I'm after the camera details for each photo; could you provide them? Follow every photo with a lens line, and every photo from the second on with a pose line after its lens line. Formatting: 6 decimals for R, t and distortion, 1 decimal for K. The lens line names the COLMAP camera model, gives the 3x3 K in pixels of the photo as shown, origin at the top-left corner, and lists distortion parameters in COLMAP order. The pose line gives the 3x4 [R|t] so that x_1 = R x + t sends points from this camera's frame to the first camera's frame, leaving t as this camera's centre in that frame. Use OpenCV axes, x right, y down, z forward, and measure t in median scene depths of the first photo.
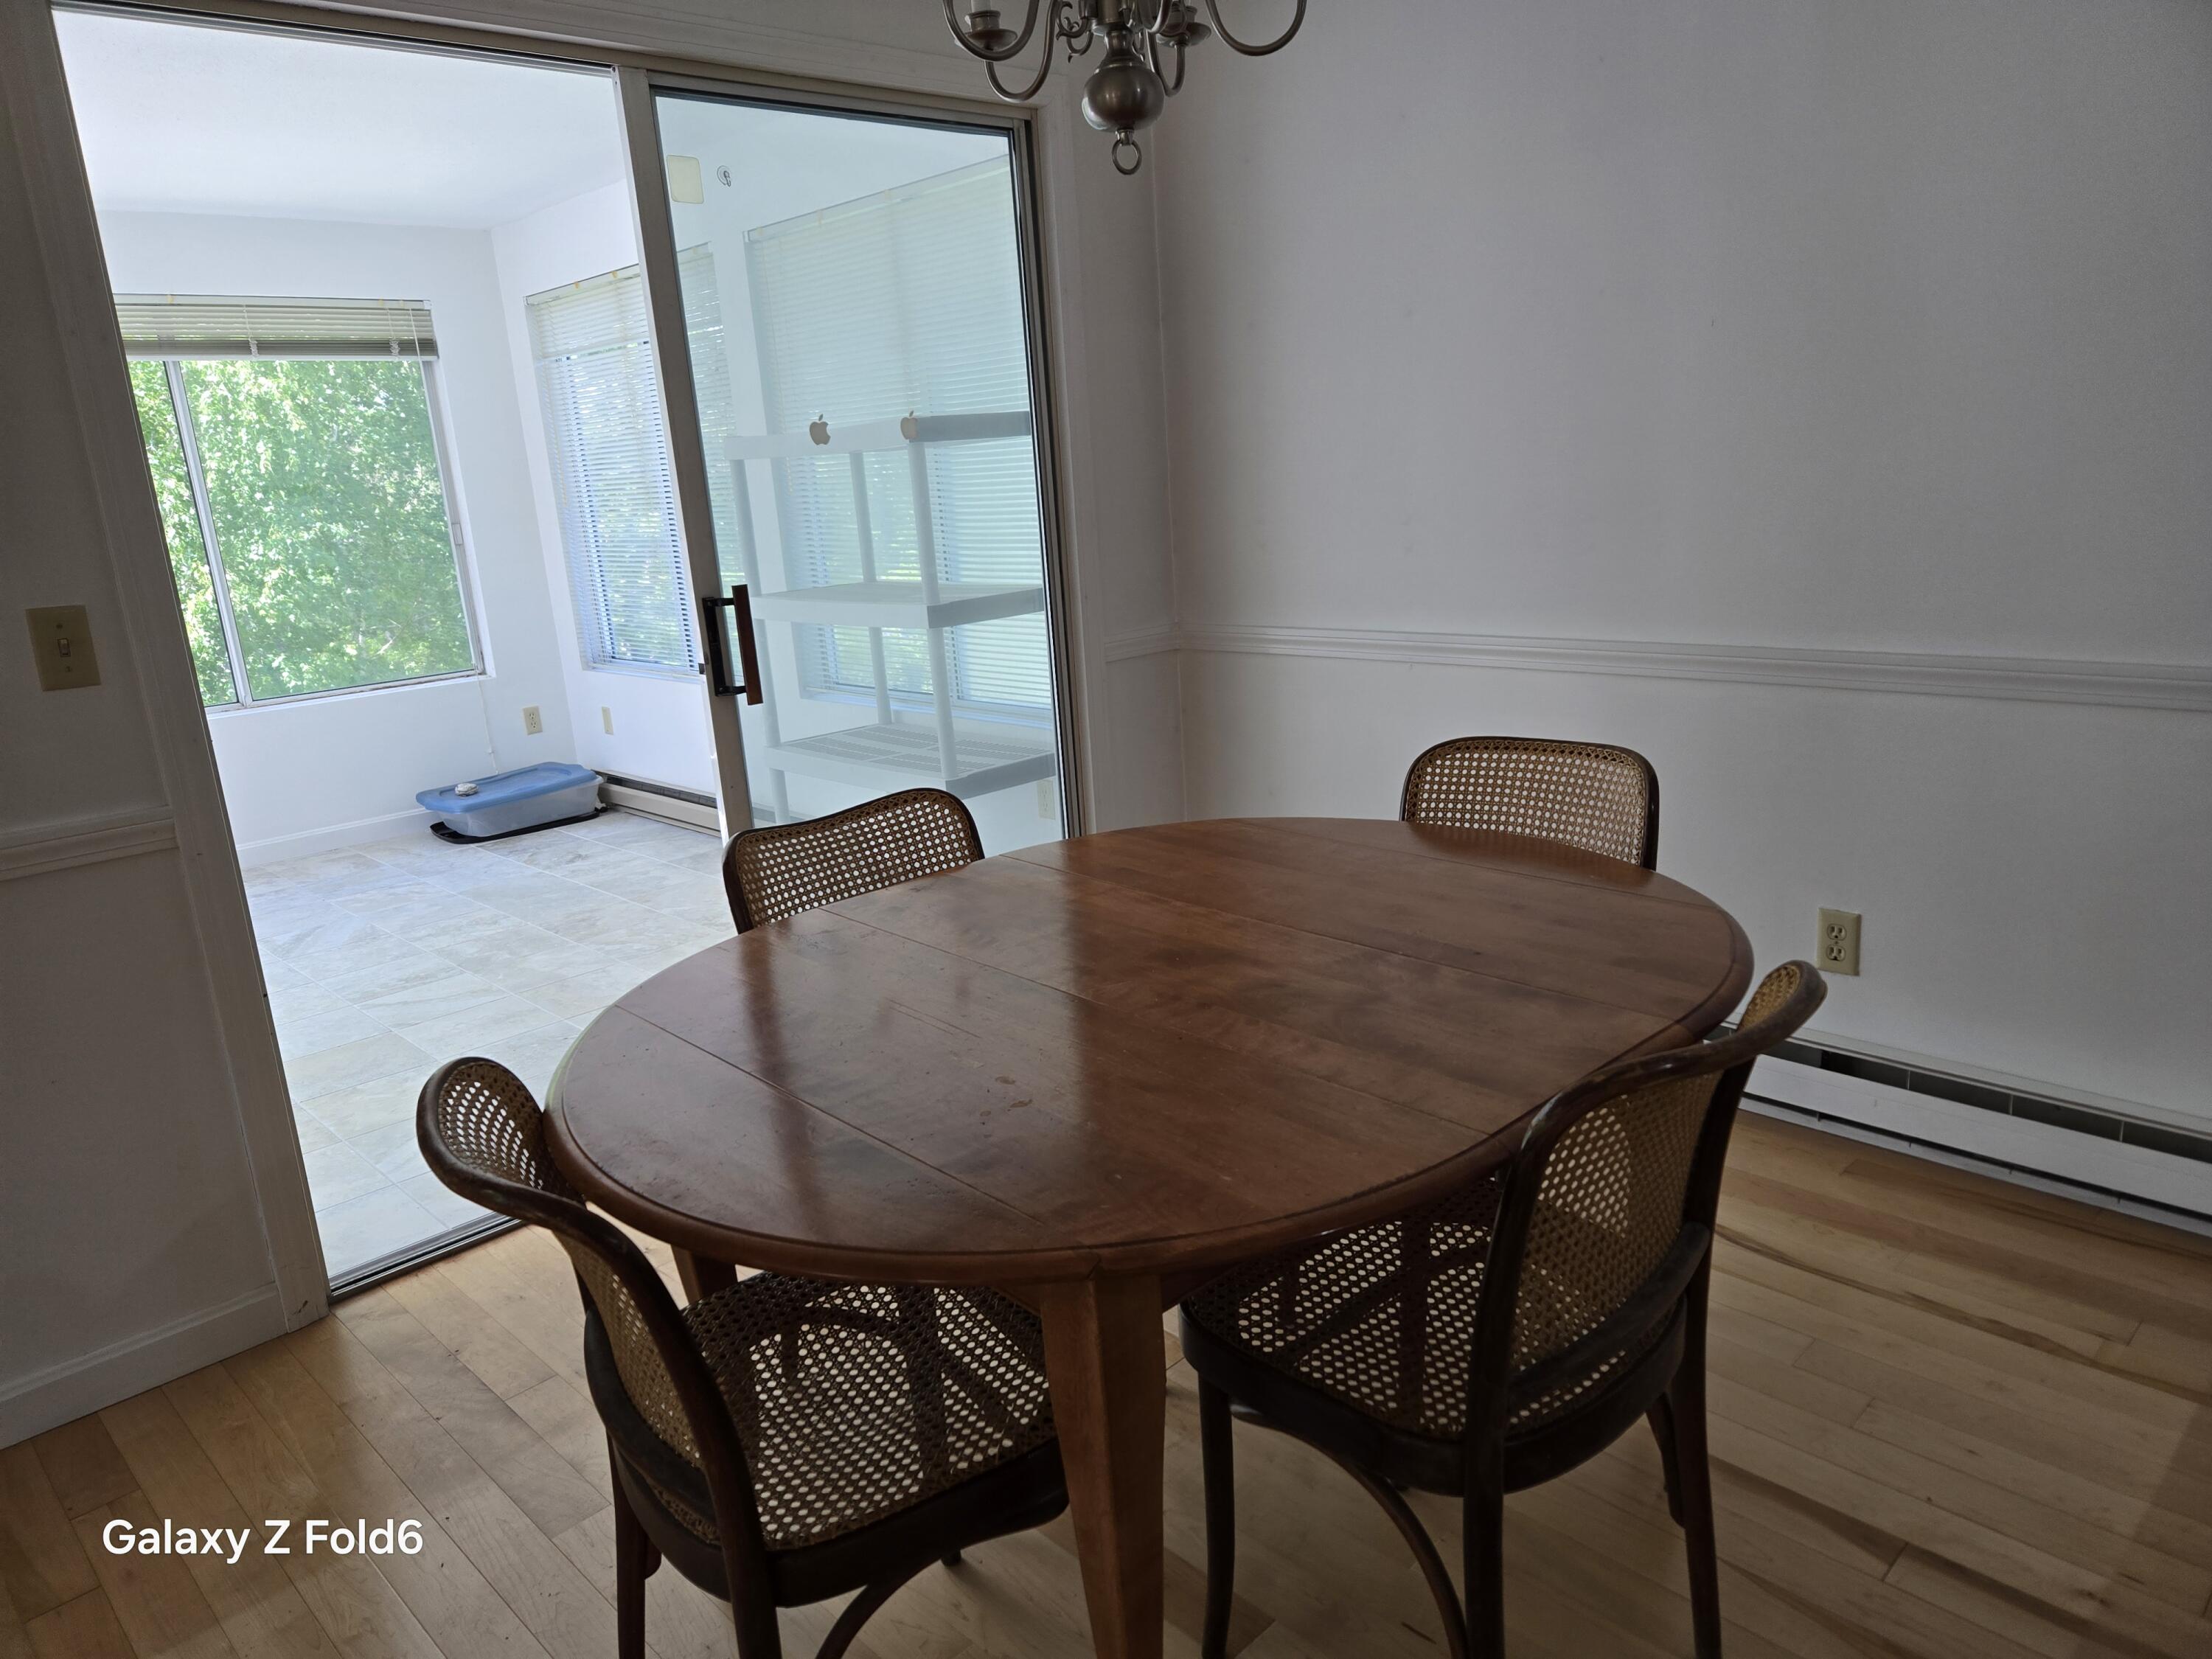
lens RADIAL K [[1474.5, 0, 1106.0], [0, 1474.5, 829.5], [0, 0, 1]] dist [-0.006727, -0.001879]
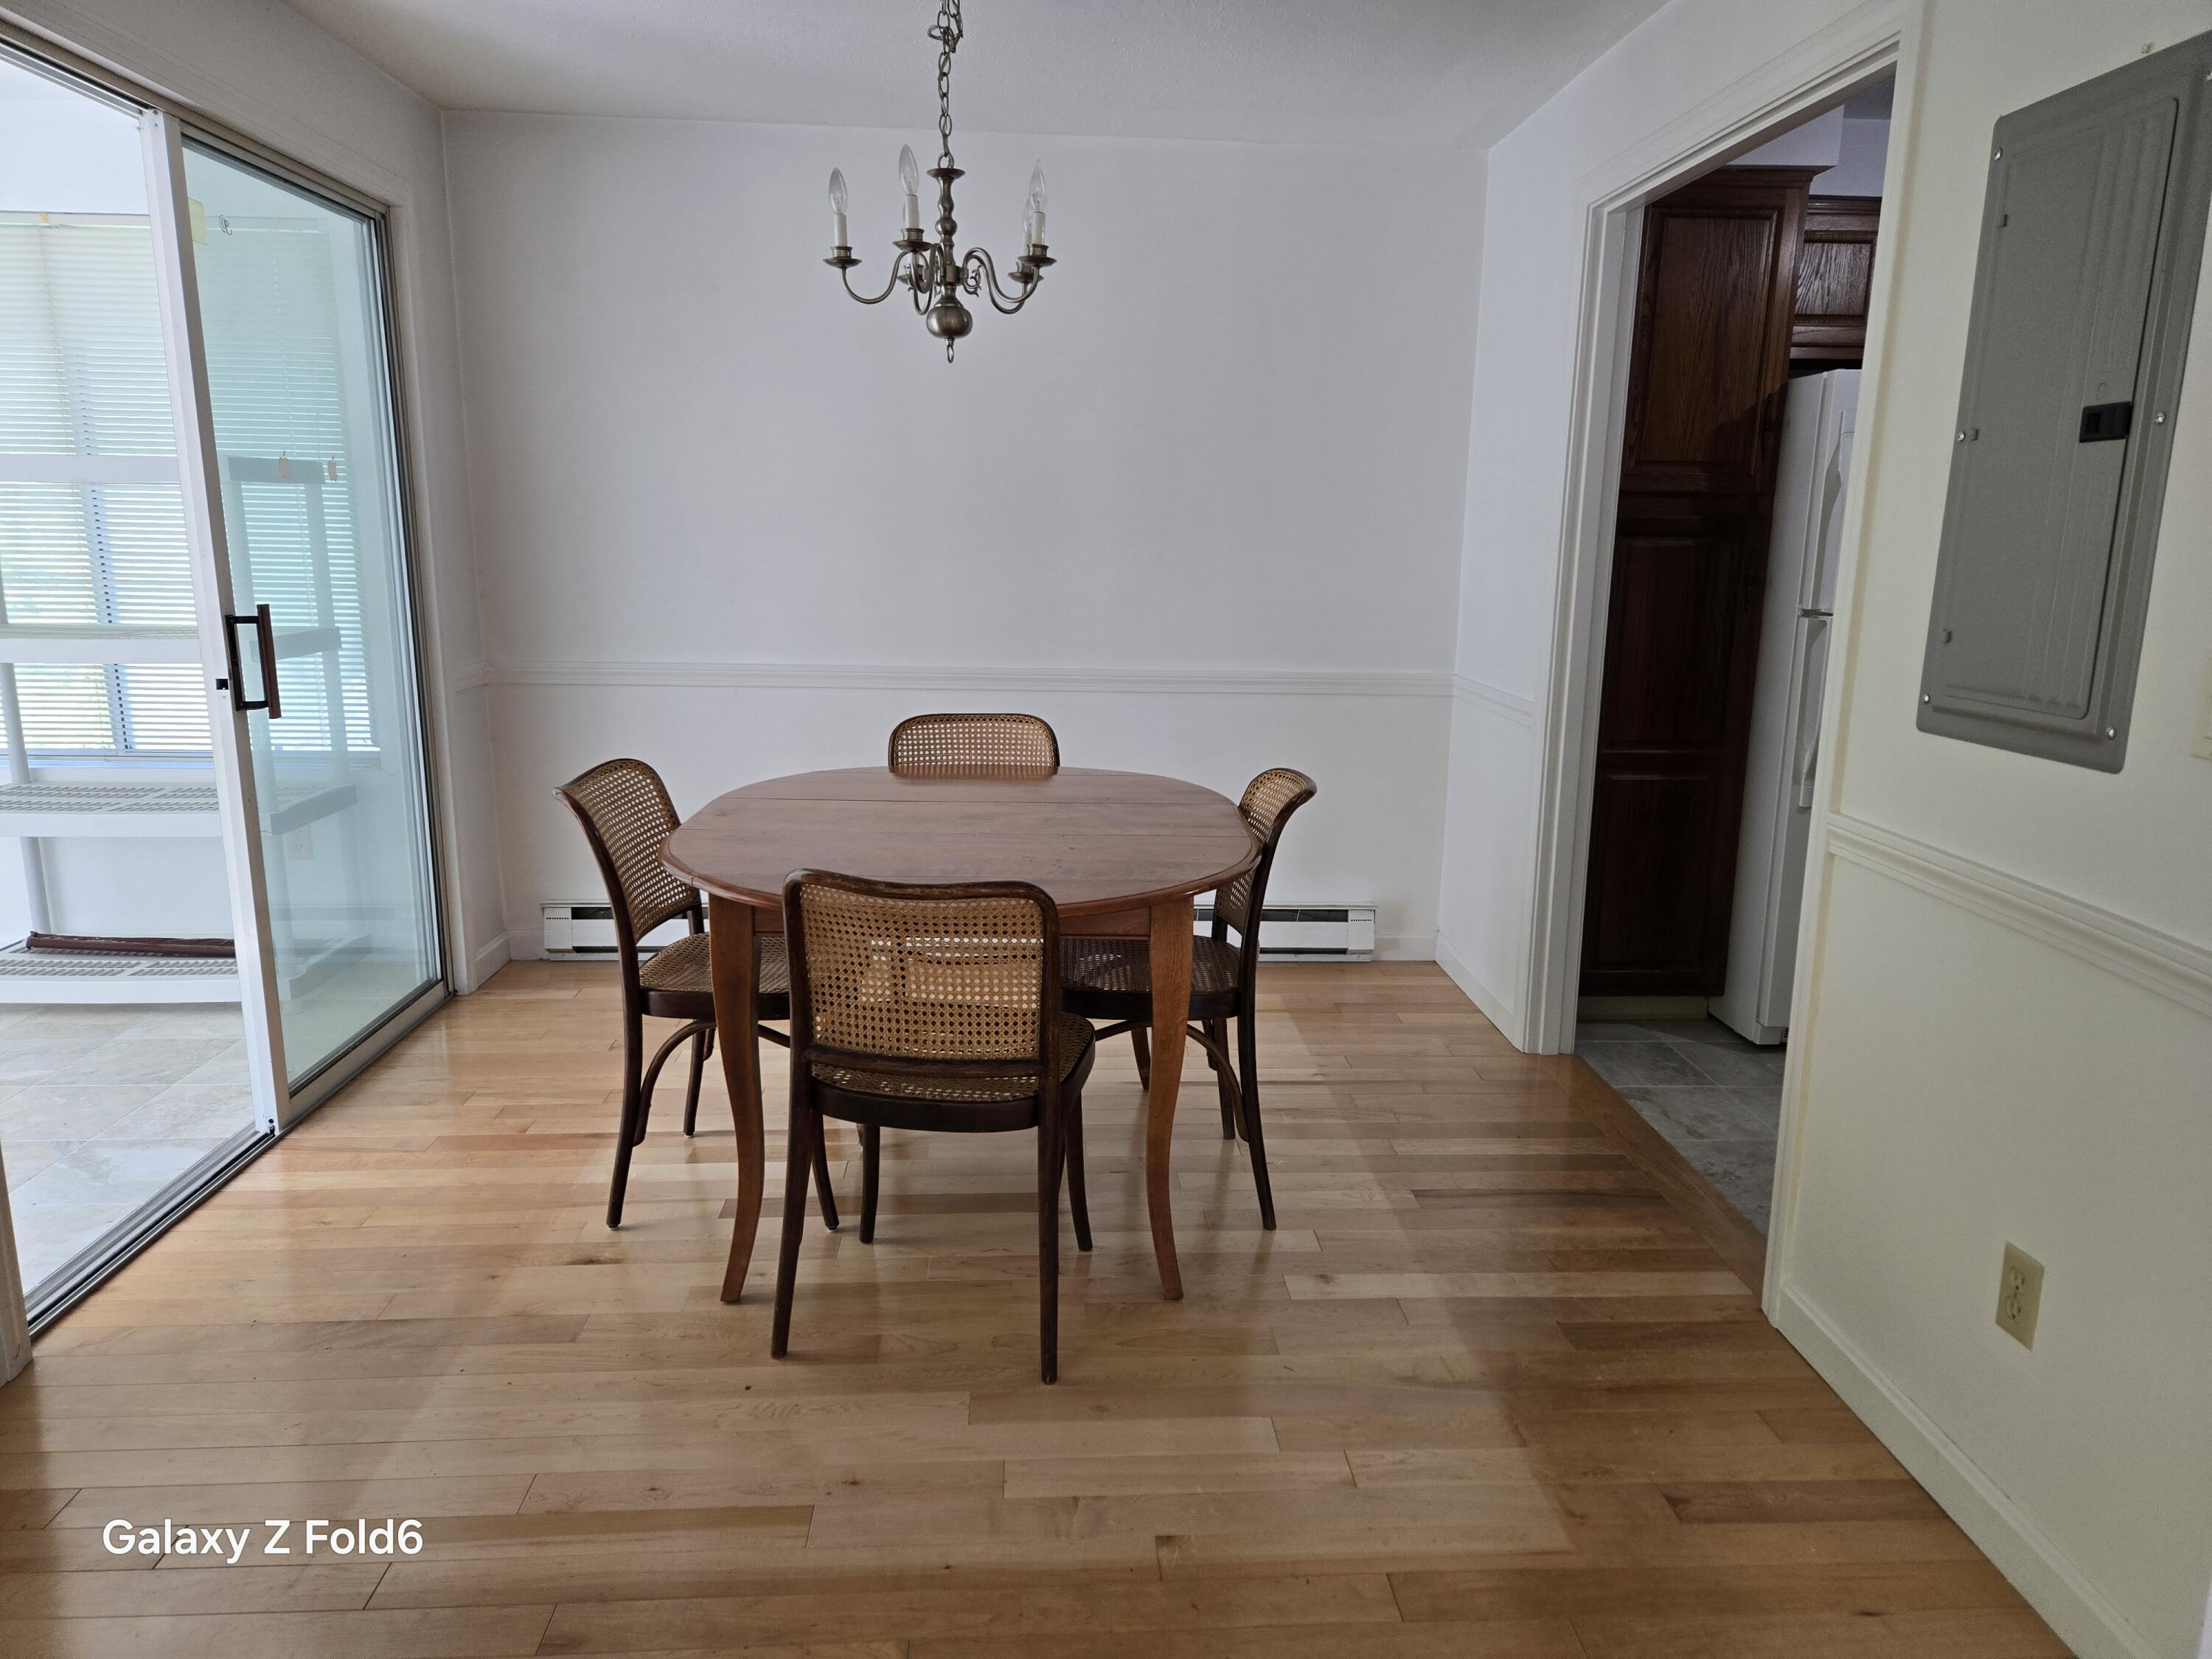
lens RADIAL K [[1501.2, 0, 1106.0], [0, 1501.2, 829.5], [0, 0, 1]] dist [0.059966, -0.056223]
pose [[0.658331, -0.080024, 0.748463, -0.675523], [0.132990, 0.991056, -0.011014, 0.086921], [-0.740887, 0.106789, 0.663086, -0.160267]]
